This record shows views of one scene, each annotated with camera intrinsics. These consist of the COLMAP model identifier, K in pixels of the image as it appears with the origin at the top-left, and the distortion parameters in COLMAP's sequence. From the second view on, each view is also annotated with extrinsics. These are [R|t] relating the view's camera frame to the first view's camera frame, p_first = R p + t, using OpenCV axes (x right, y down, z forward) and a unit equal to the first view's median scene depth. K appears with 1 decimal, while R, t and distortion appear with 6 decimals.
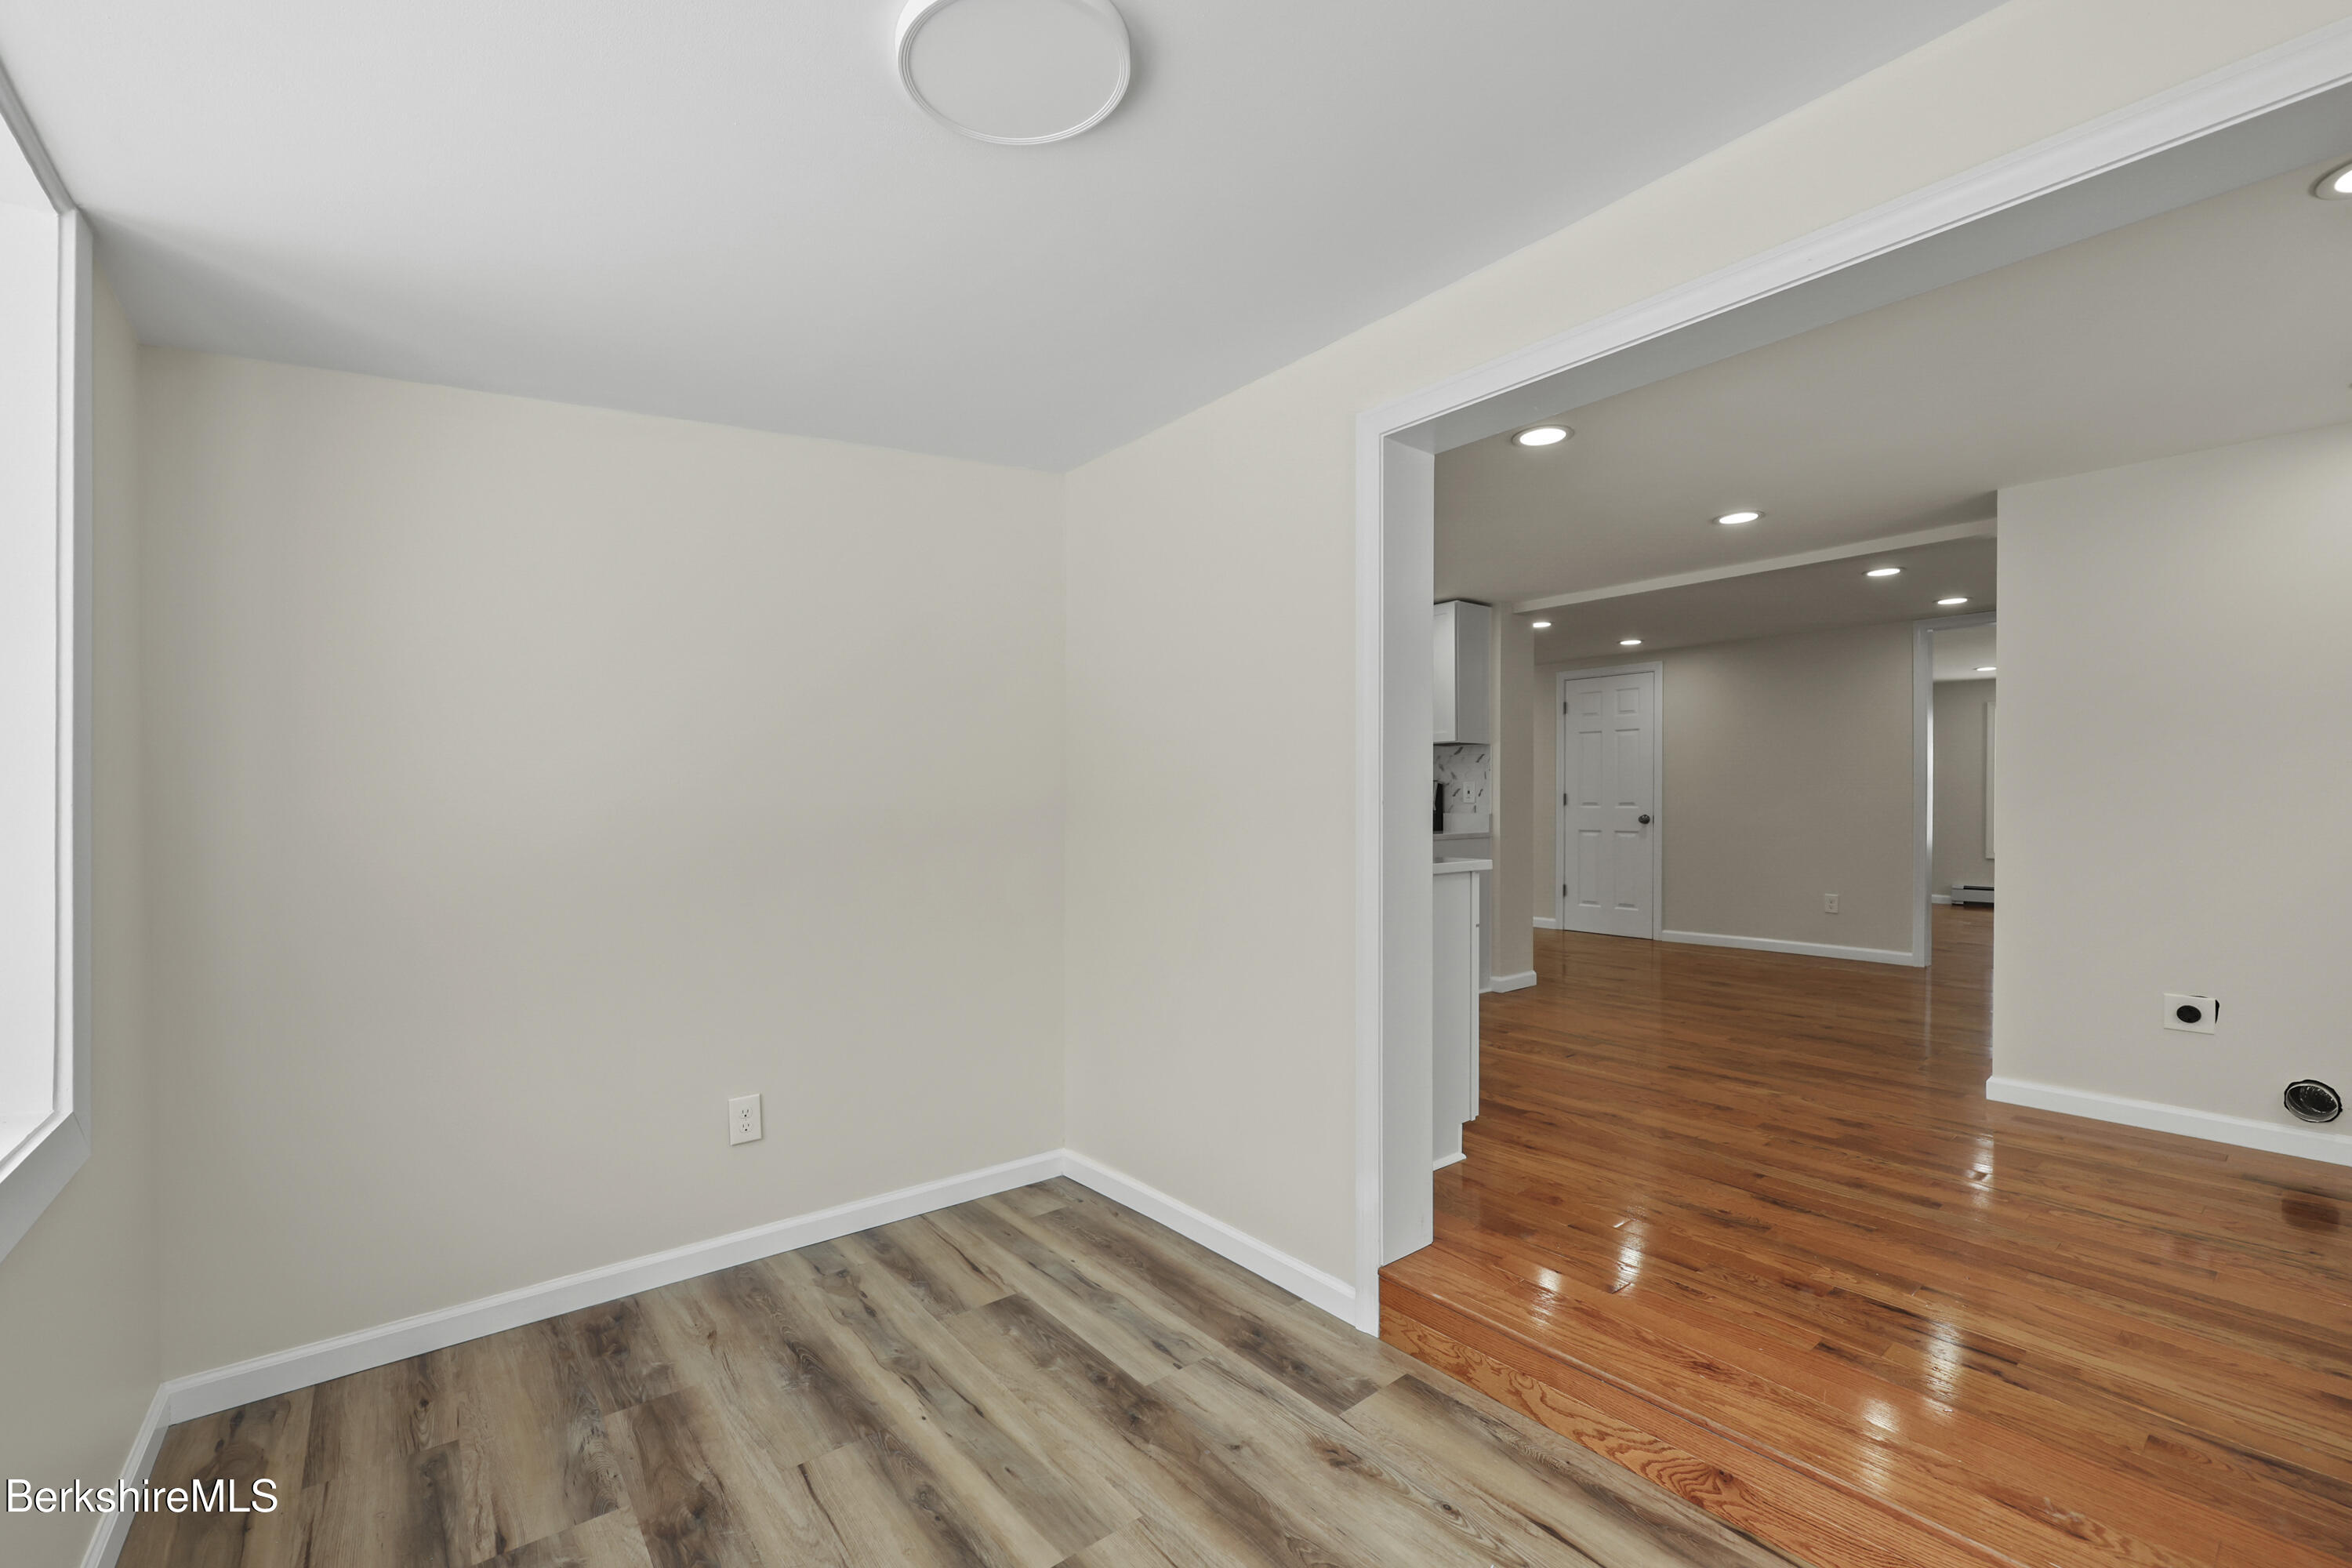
lens RADIAL K [[967.3, 0, 1191.4], [0, 967.3, 804.4], [0, 0, 1]] dist [-0.001235, 0.000639]
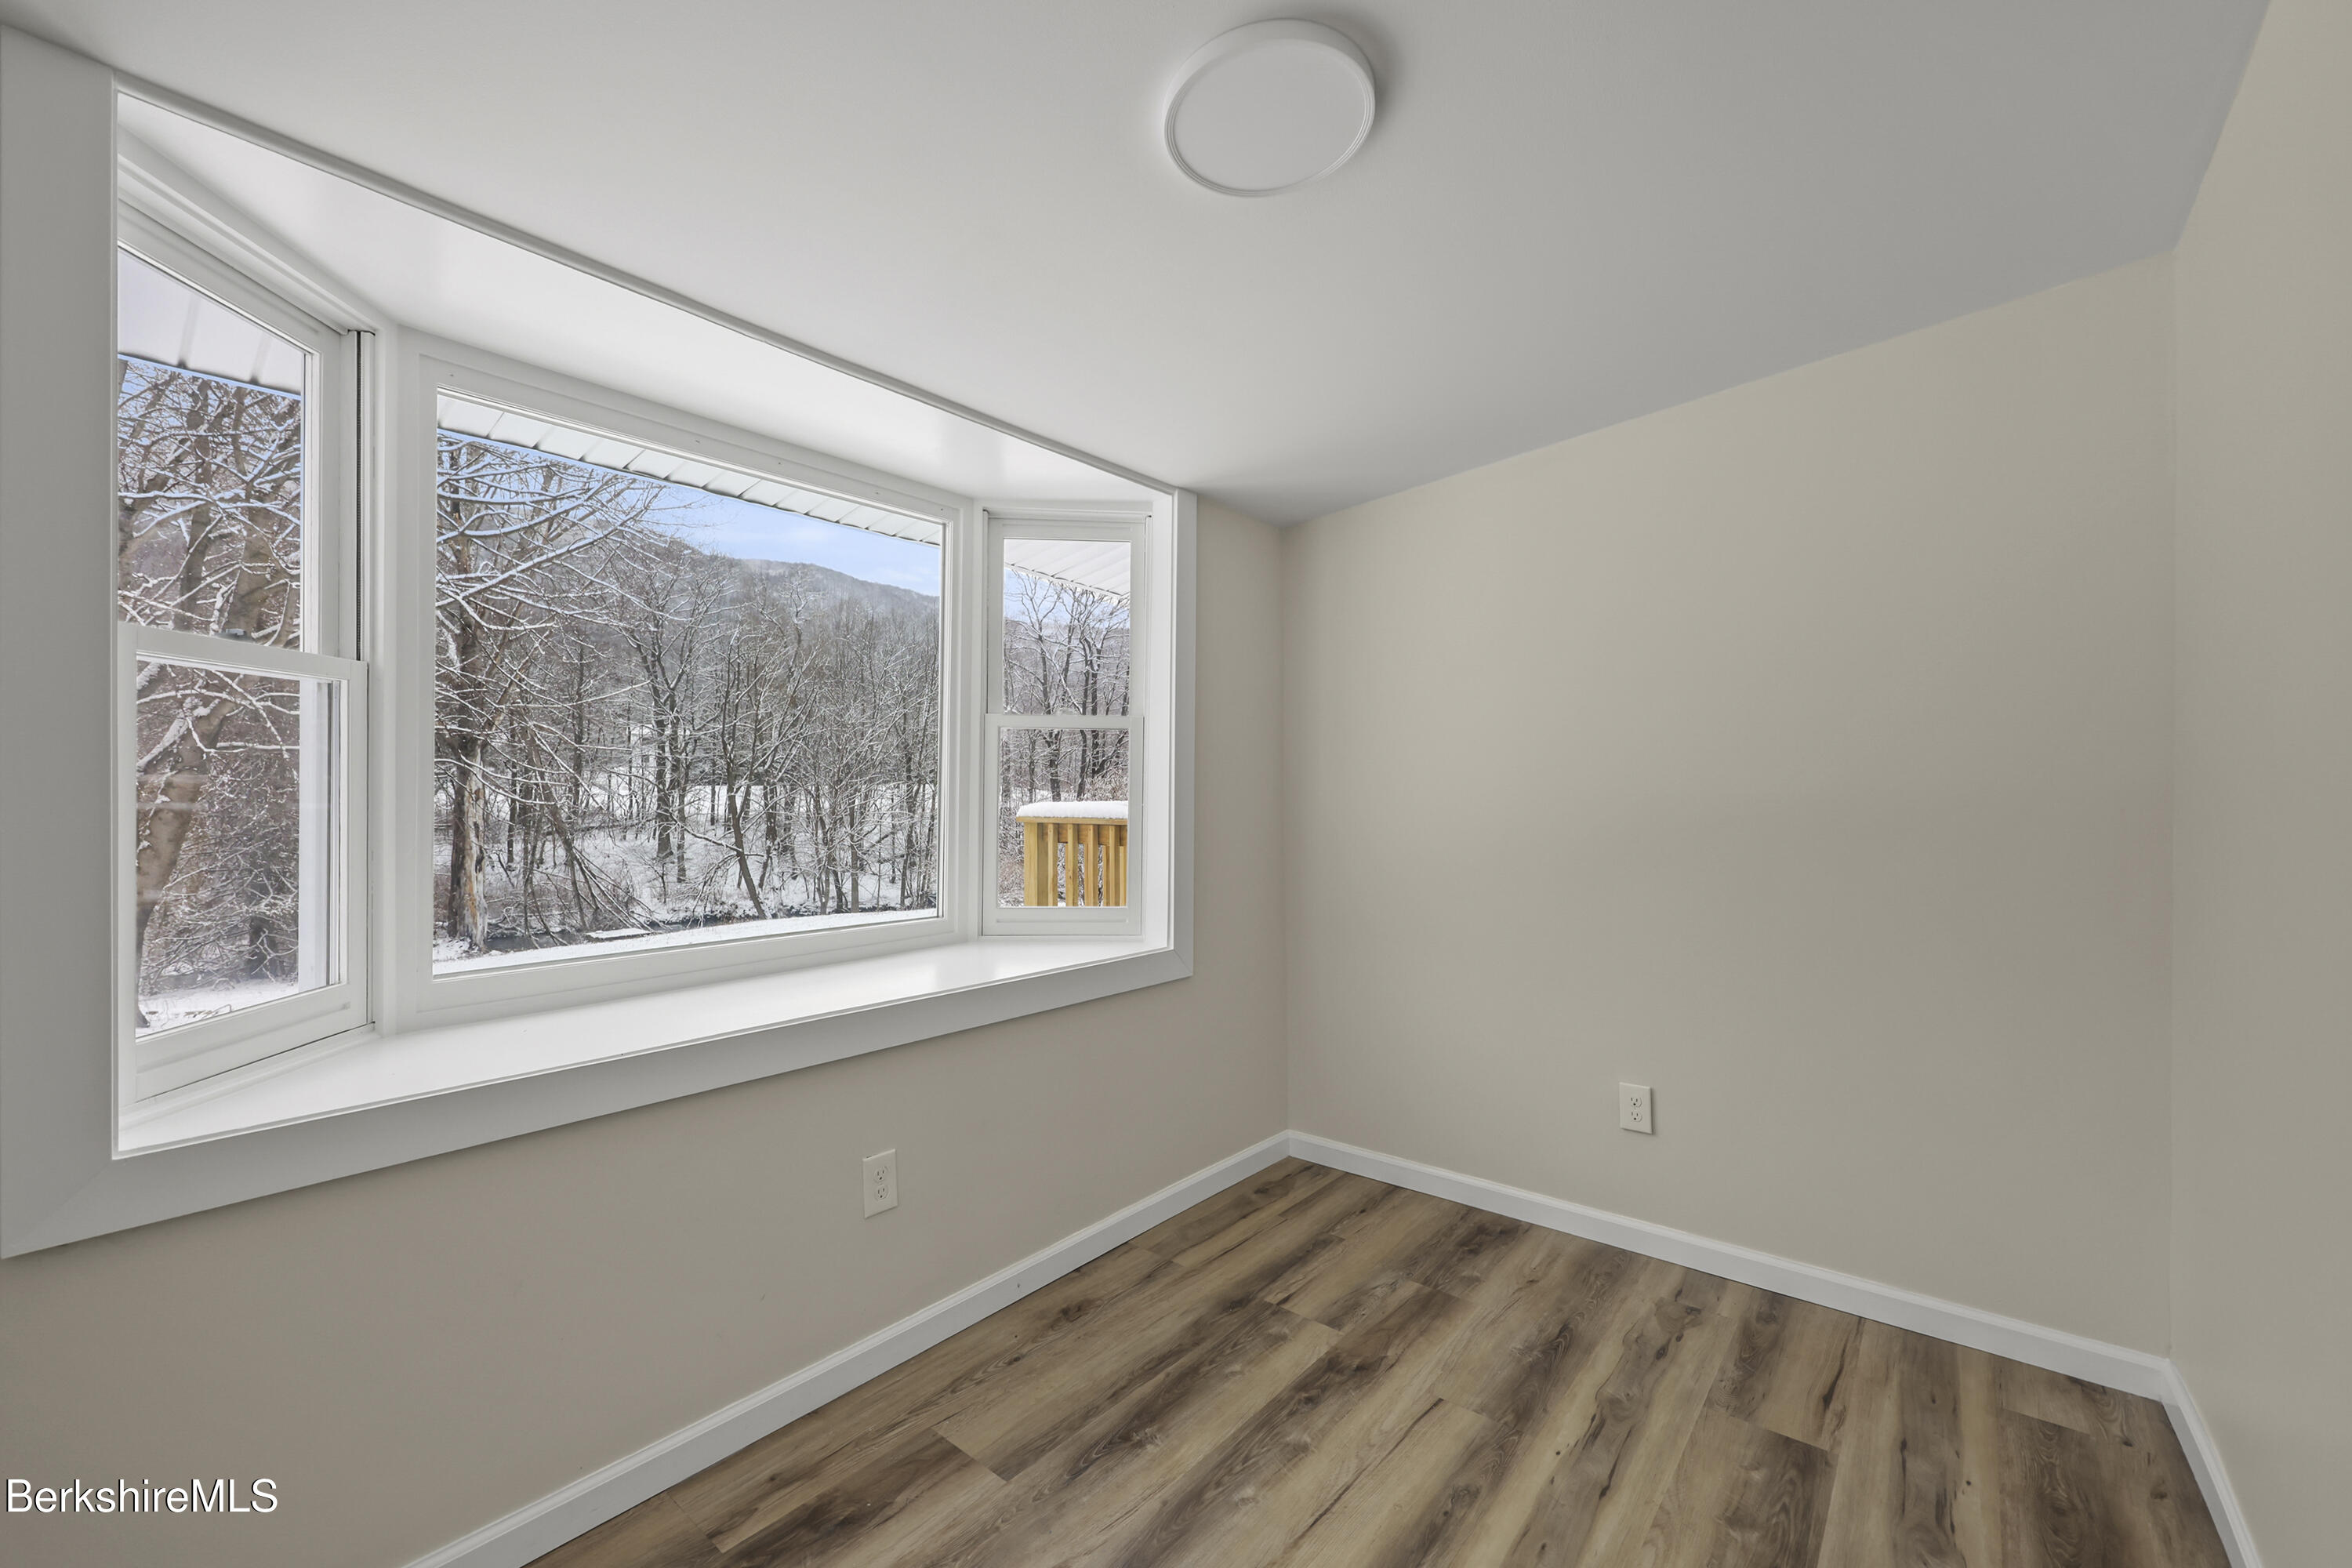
lens RADIAL K [[967.3, 0, 1179.6], [0, 967.3, 787.7], [0, 0, 1]] dist [-0.001235, 0.000639]
pose [[0.206604, 0.000259, -0.978425, 0.489023], [-0.000008, 1.000000, 0.000263, -0.004505], [0.978425, -0.000046, 0.206604, 0.396741]]
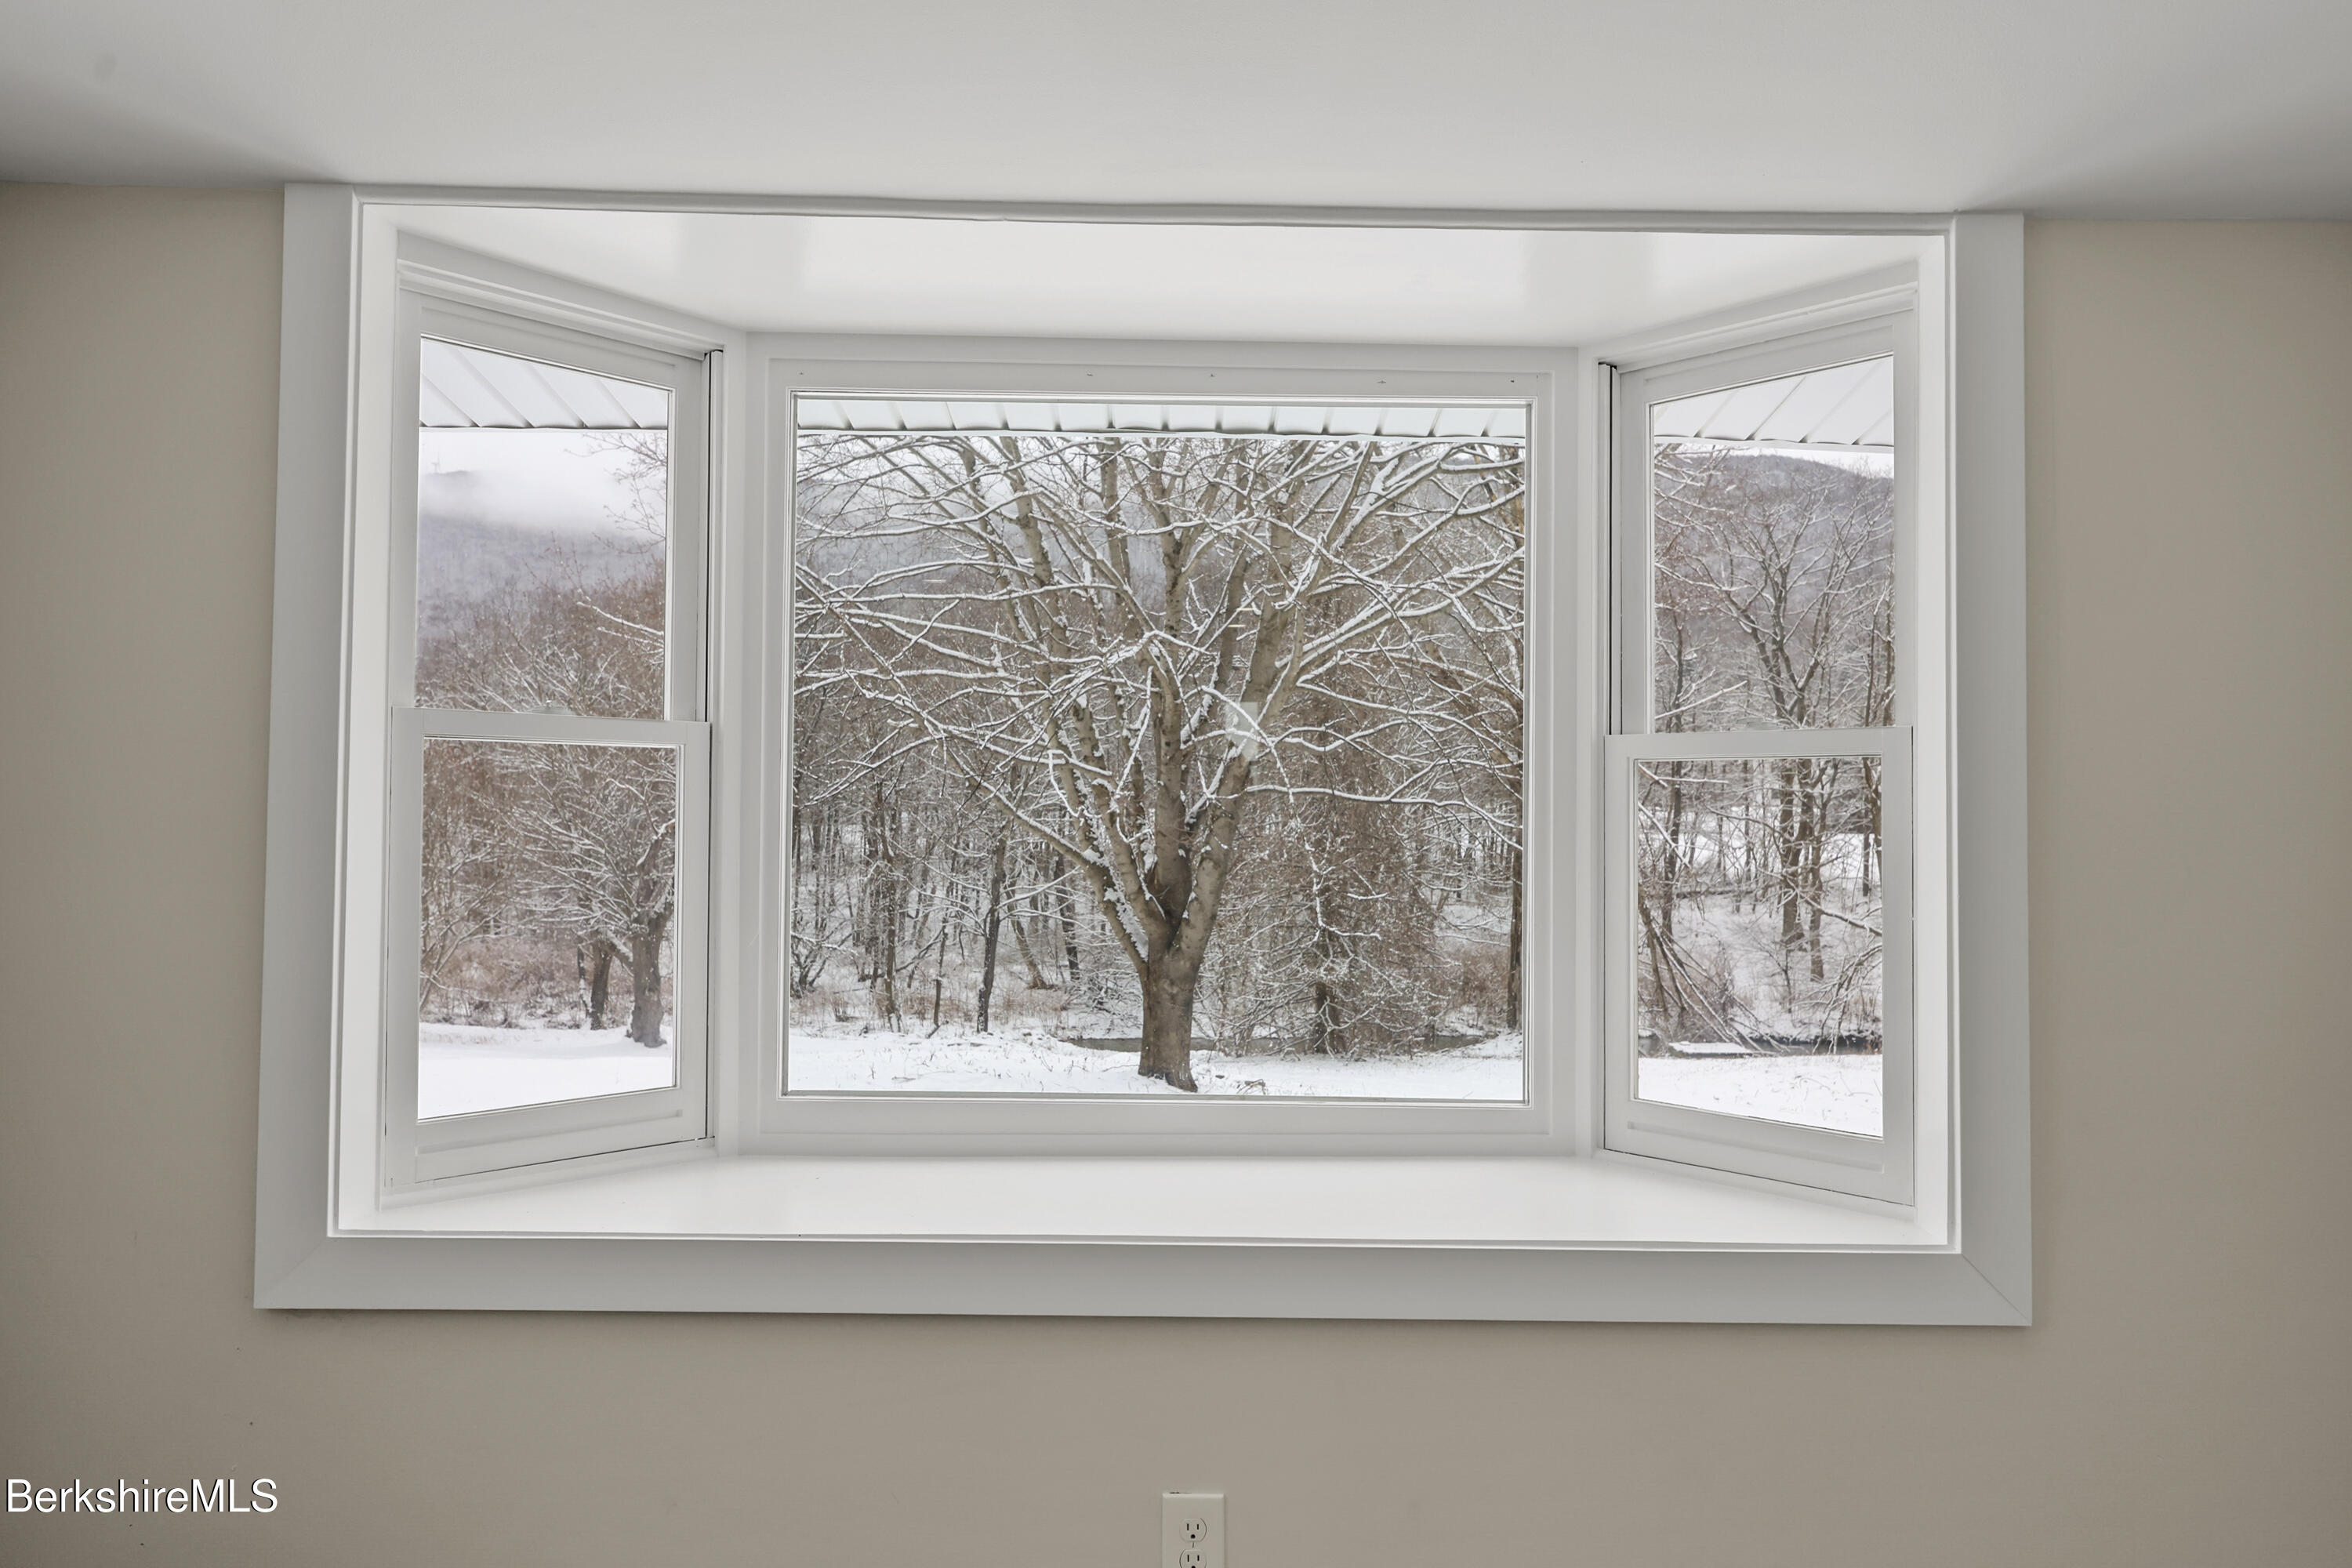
lens RADIAL K [[1511.8, 0, 1183.2], [0, 1511.8, 768.3], [0, 0, 1]] dist [-0.003627, 0.000396]
pose [[-0.625482, -0.037403, -0.779342, 0.212563], [-0.008476, 0.999117, -0.041149, -0.031441], [0.780193, -0.019132, -0.625247, 0.849010]]
